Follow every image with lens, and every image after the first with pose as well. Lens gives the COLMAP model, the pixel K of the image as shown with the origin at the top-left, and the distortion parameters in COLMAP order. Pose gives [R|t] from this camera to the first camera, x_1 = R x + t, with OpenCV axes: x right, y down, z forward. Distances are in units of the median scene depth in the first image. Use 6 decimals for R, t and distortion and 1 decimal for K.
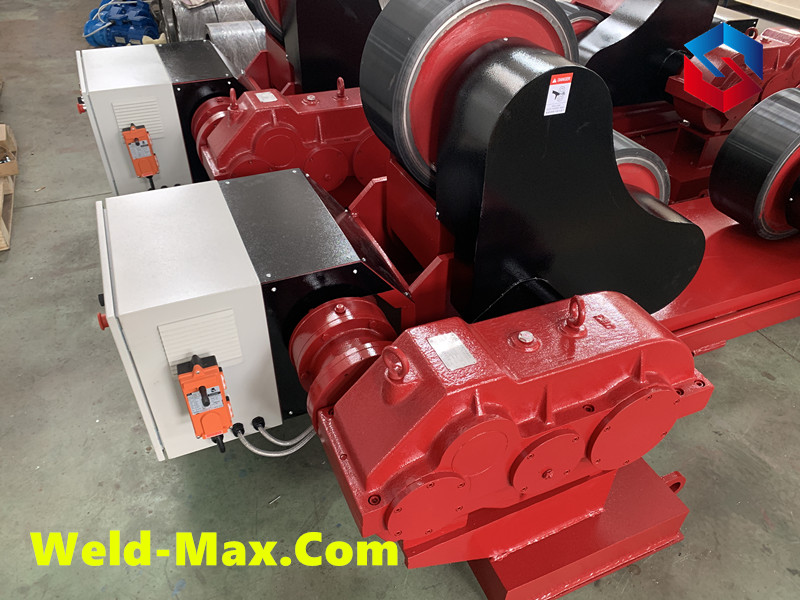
lens RADIAL K [[617.1, 0, 400.0], [0, 617.1, 301.1], [0, 0, 1]] dist [0.004846, -0.000250]
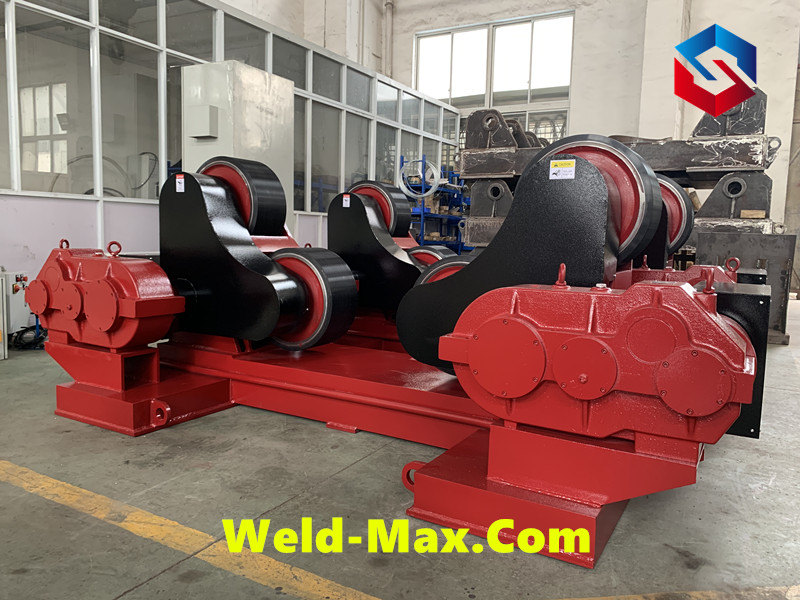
lens RADIAL K [[617.1, 0, 400.3], [0, 617.1, 298.6], [0, 0, 1]] dist [0.004846, -0.000250]
pose [[0.588582, 0.090914, -0.803309, 2.075905], [-0.497322, 0.824116, -0.271117, 0.190898], [0.637371, 0.559078, 0.530273, 0.413212]]
